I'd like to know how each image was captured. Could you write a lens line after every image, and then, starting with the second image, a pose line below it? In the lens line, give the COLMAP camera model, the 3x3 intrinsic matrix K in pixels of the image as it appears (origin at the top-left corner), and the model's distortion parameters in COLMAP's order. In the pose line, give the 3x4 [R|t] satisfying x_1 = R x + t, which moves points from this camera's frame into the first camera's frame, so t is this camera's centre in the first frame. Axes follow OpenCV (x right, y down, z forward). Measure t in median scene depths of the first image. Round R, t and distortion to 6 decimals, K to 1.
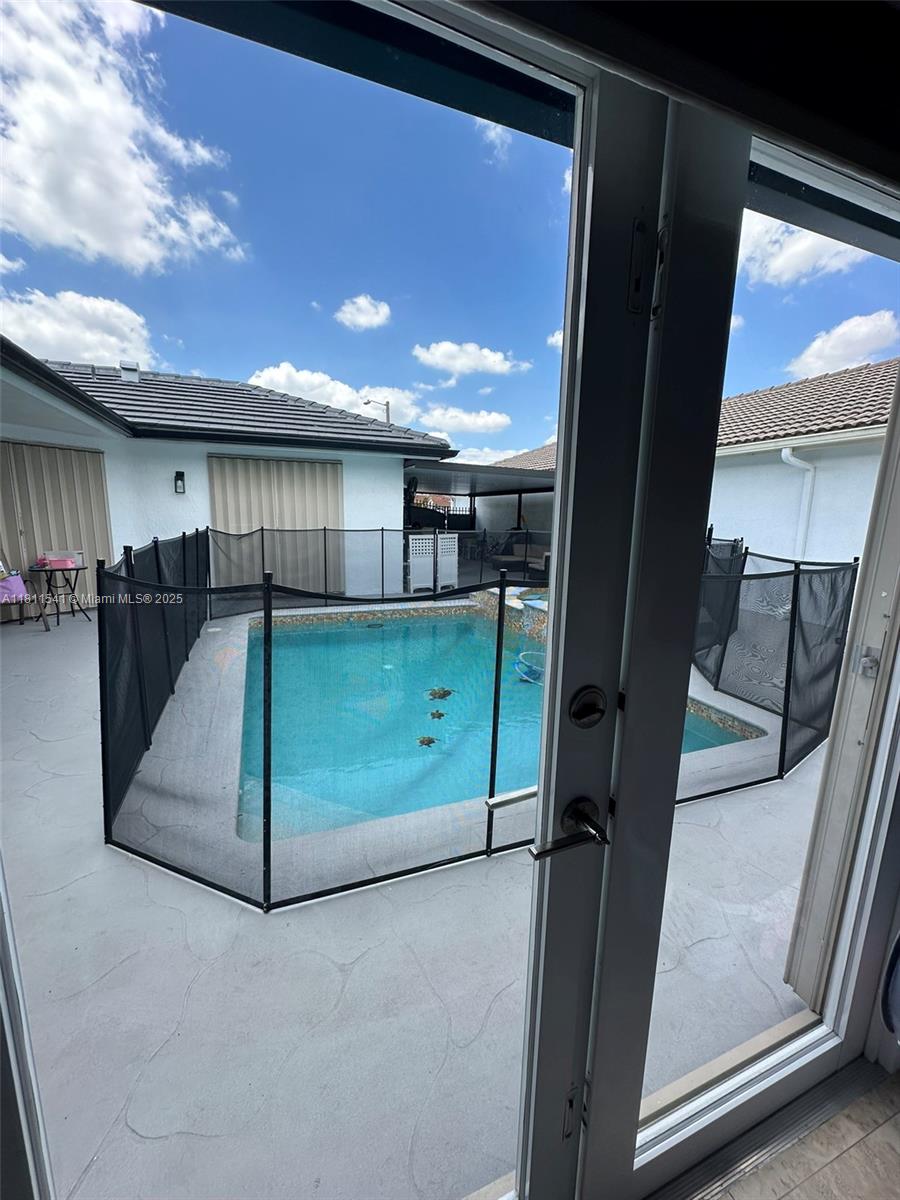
lens RADIAL K [[477.0, 0, 451.8], [0, 477.0, 600.3], [0, 0, 1]] dist [-0.001899, -0.000242]
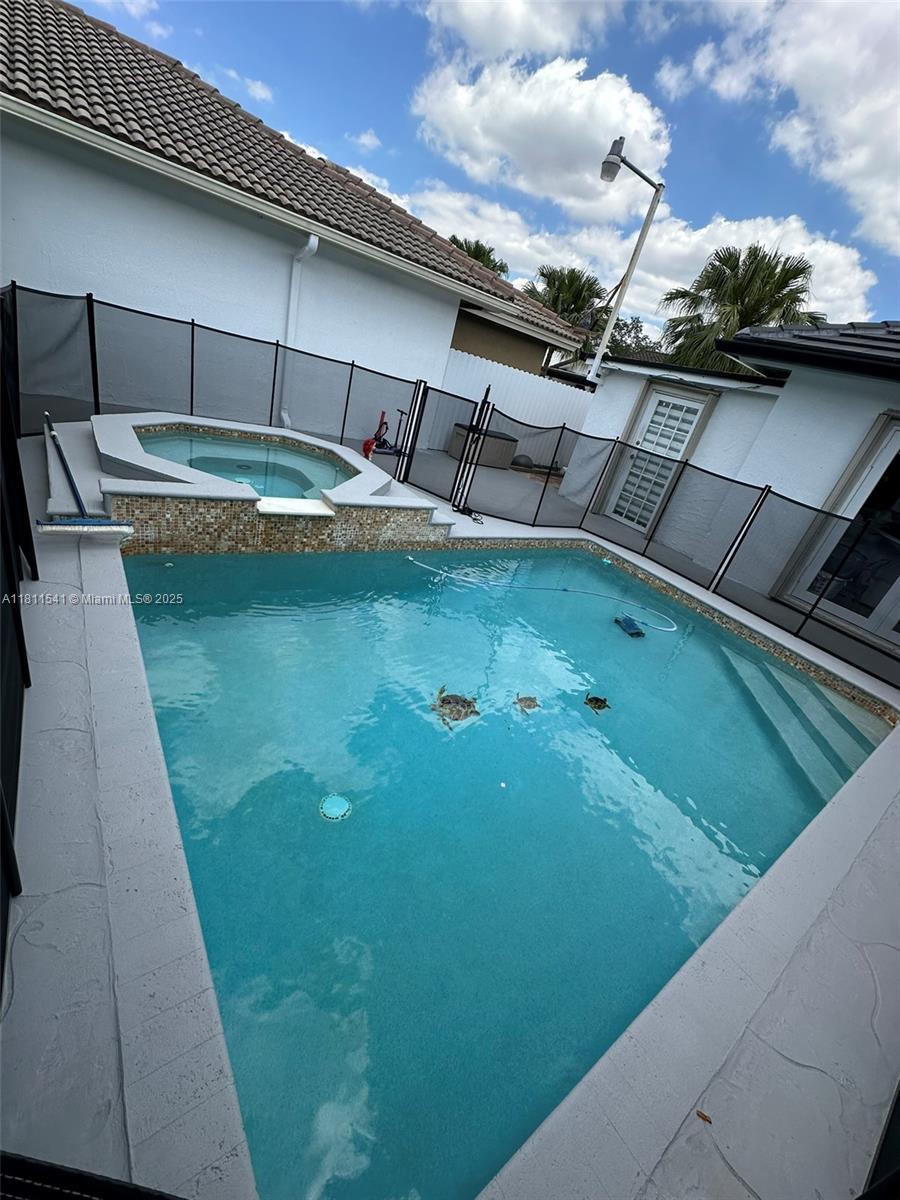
lens RADIAL K [[477.0, 0, 444.4], [0, 477.0, 592.0], [0, 0, 1]] dist [-0.001899, -0.000242]
pose [[-0.215480, -0.496507, 0.840862, -0.359441], [-0.084566, 0.867344, 0.490473, -0.167248], [-0.972840, 0.034579, -0.228883, 0.834931]]
